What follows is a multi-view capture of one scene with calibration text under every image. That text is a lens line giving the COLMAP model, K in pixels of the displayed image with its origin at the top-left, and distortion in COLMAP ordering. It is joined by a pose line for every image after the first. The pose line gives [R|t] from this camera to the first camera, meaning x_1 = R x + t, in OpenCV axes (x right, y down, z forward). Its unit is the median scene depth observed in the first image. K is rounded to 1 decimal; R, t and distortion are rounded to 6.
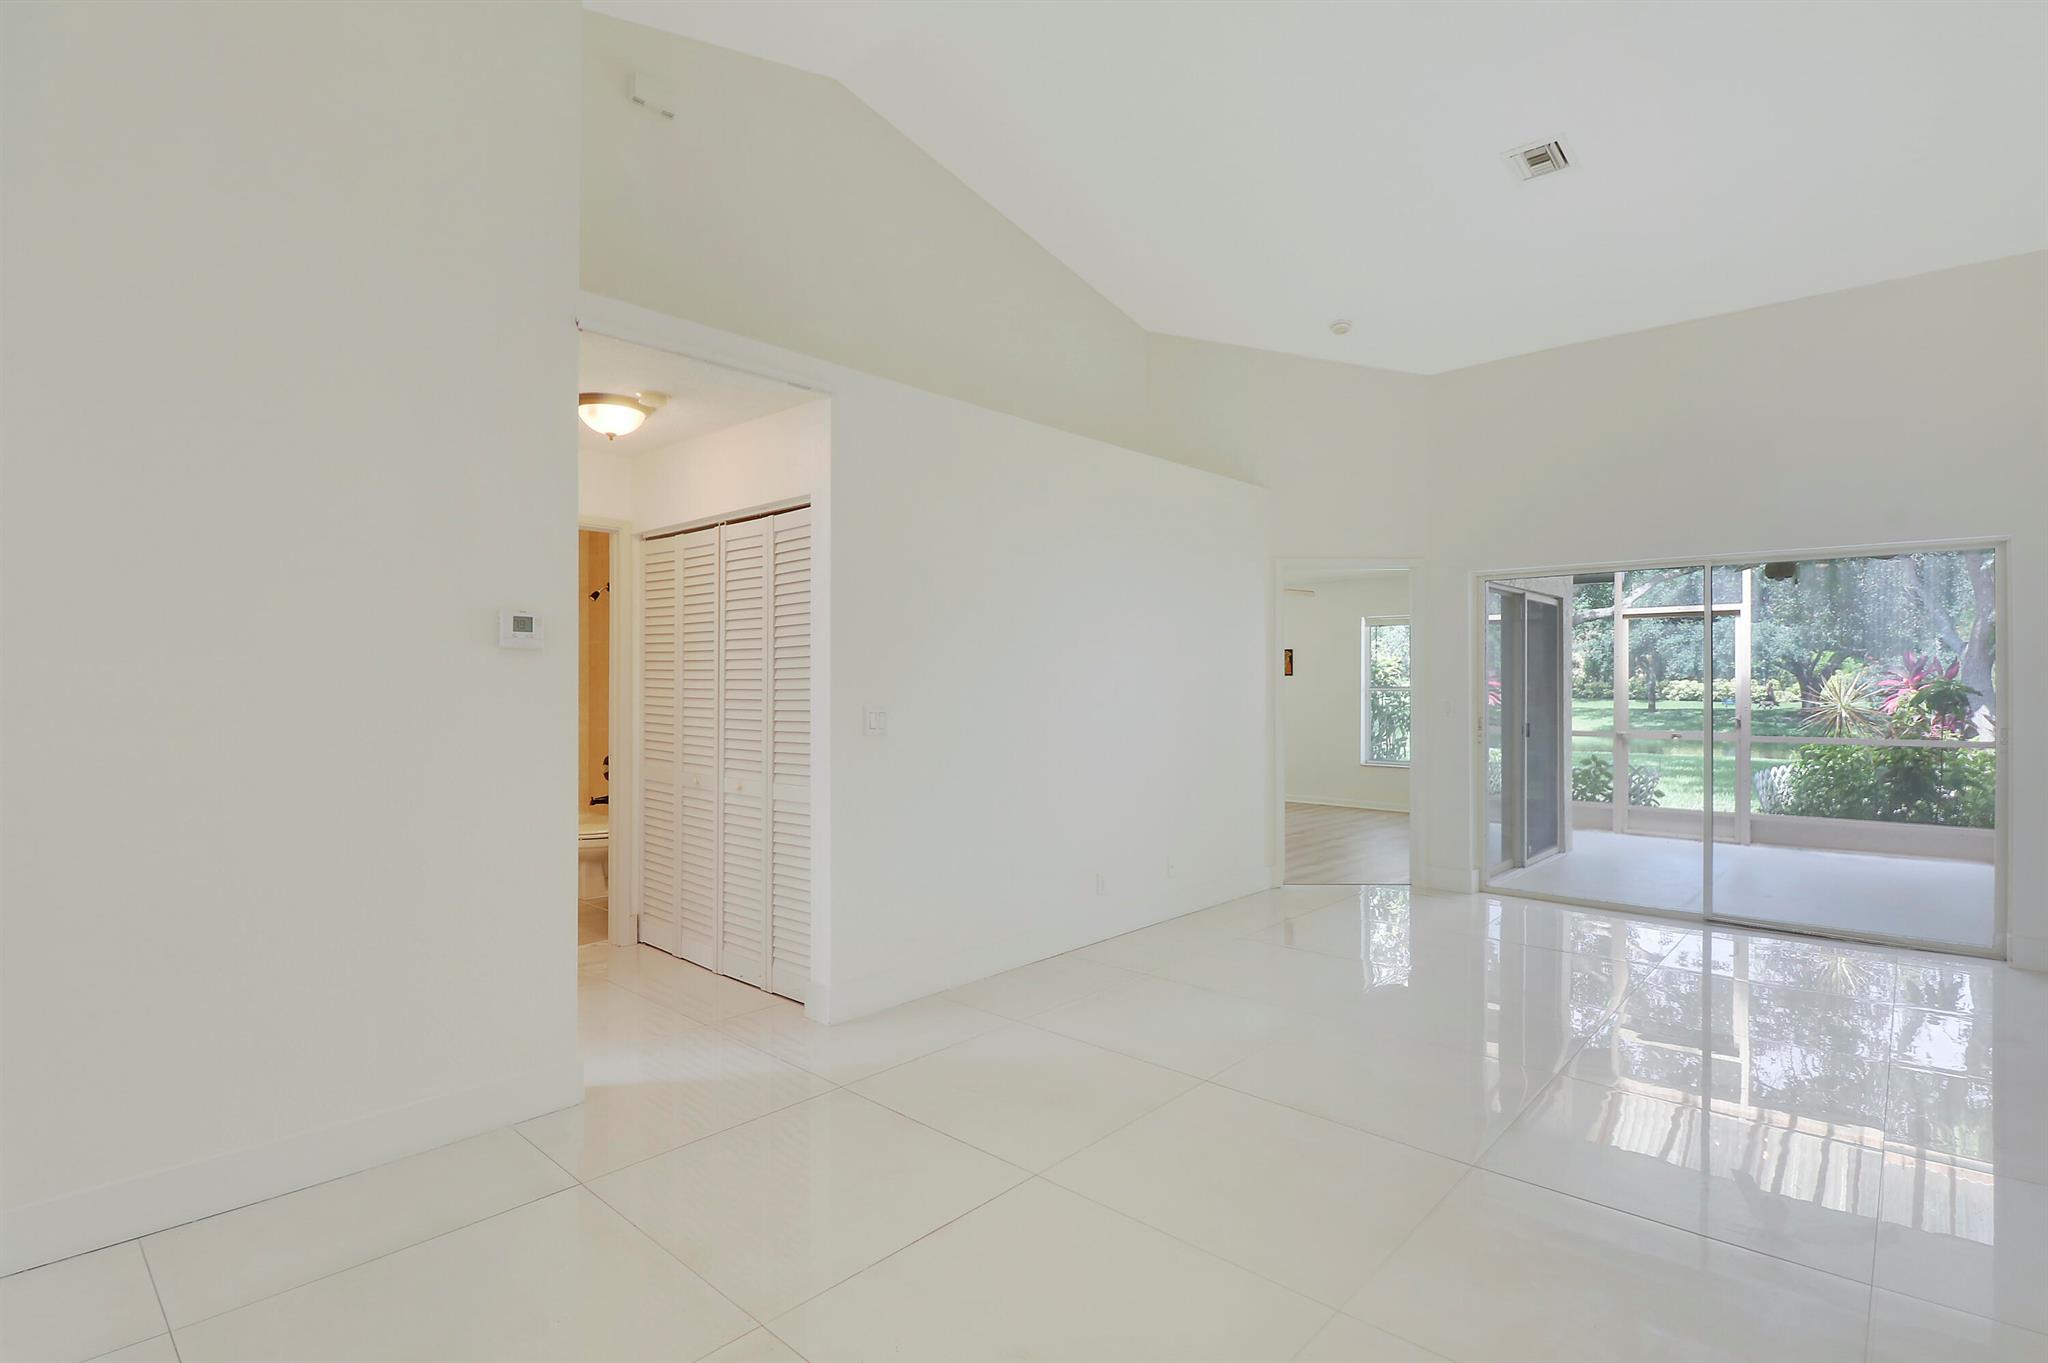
lens RADIAL K [[1004.1, 0, 1019.7], [0, 1004.1, 686.2], [0, 0, 1]] dist [-0.004531, -0.000808]
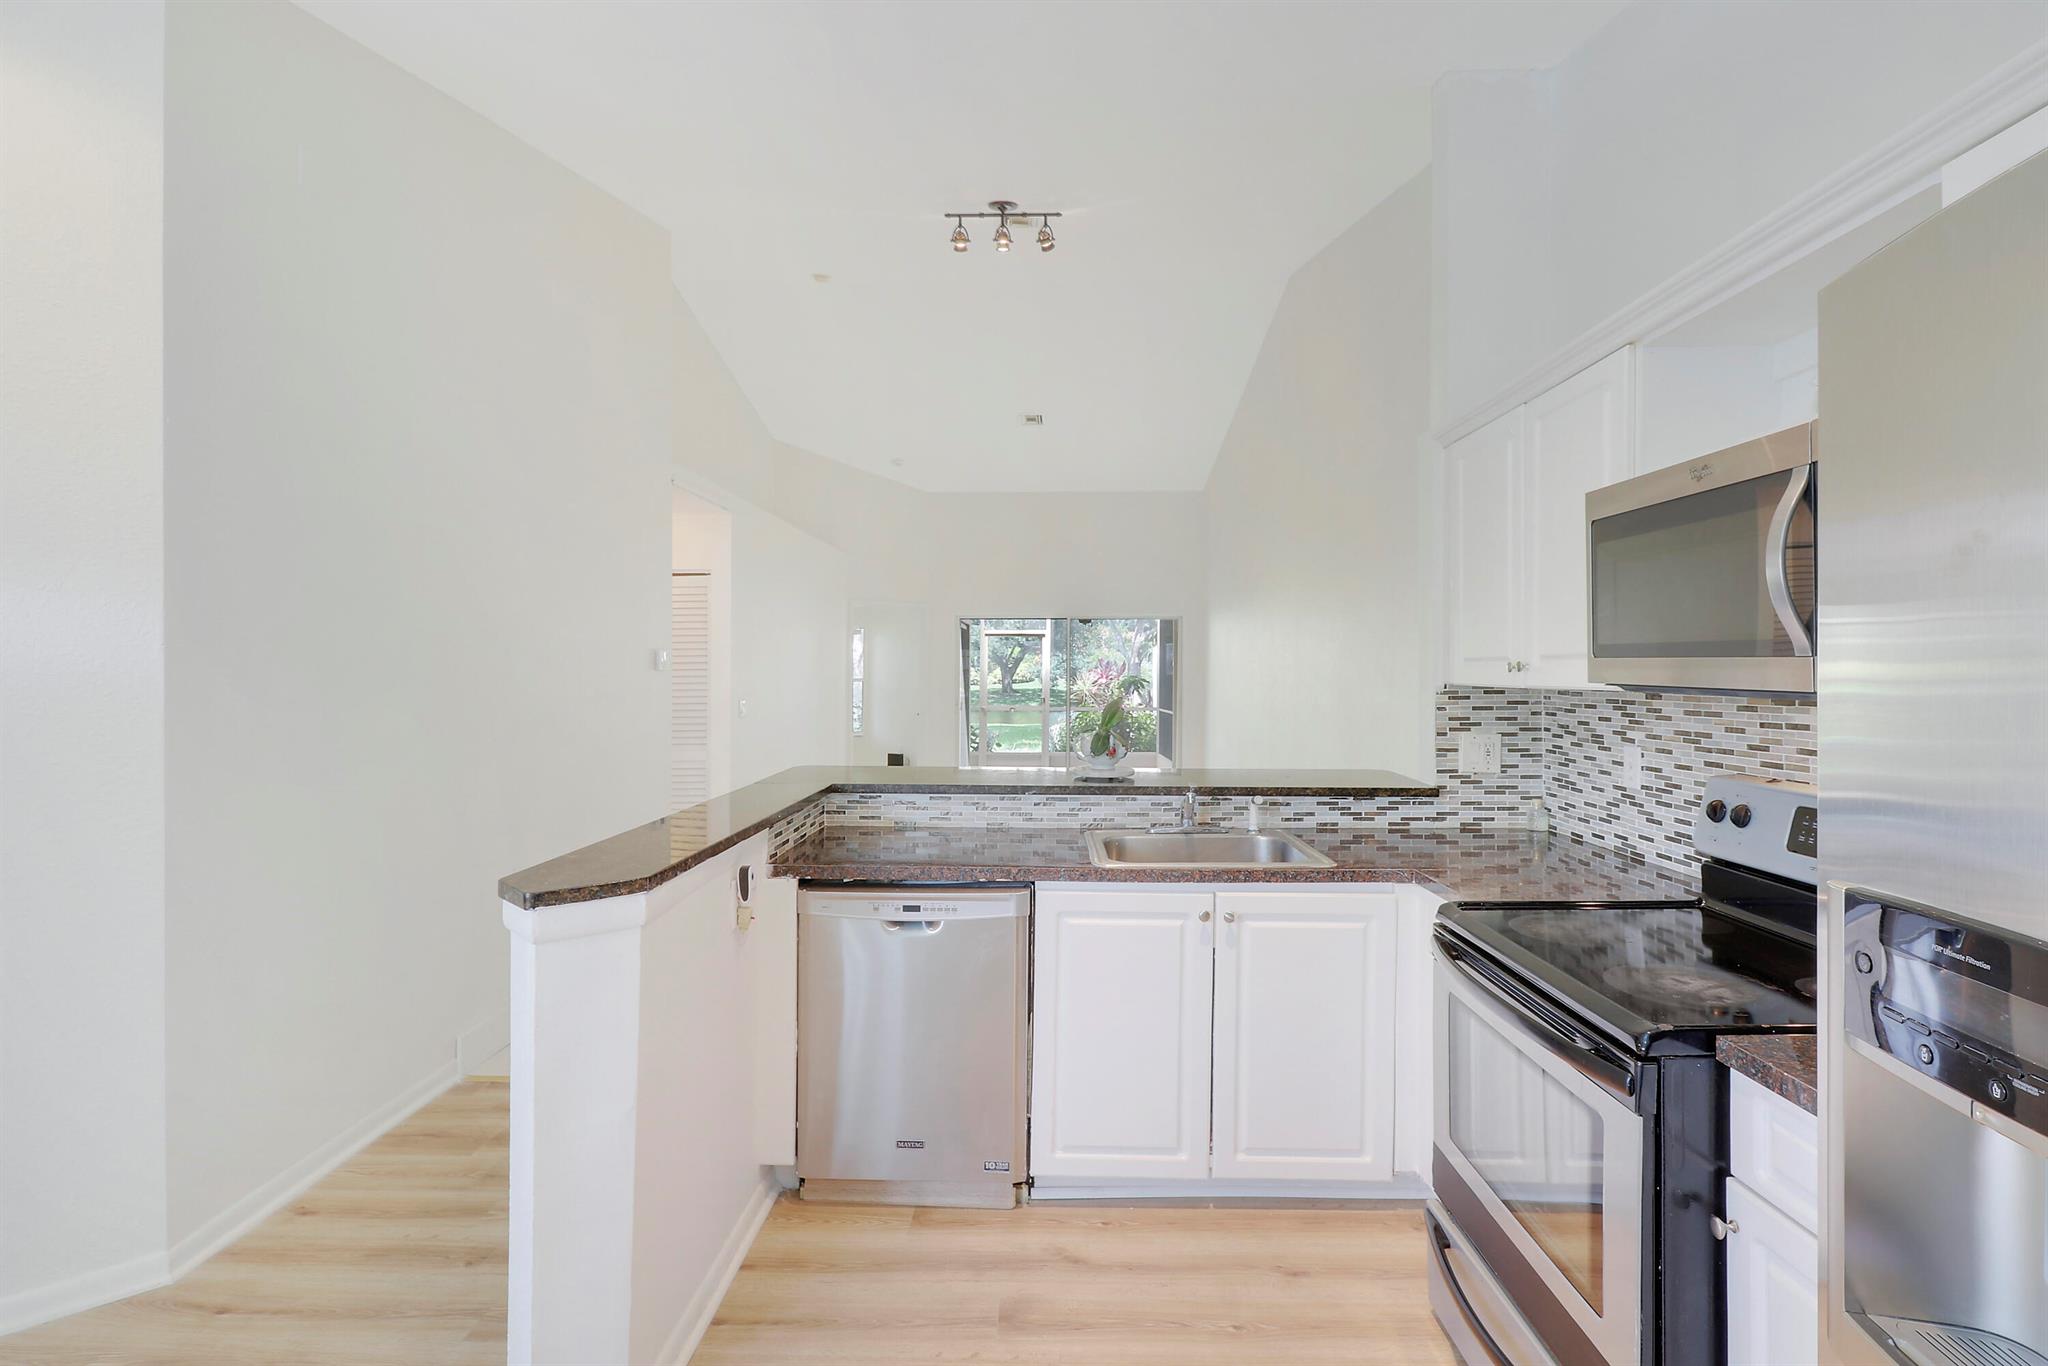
lens RADIAL K [[964.5, 0, 1024.0], [0, 964.5, 683.0], [0, 0, 1]] dist [-0.007106, -0.000874]
pose [[0.761648, -0.006965, 0.647953, -0.379335], [-0.001043, 0.999928, 0.011975, -0.011530], [-0.647990, -0.009796, 0.761586, -0.234099]]
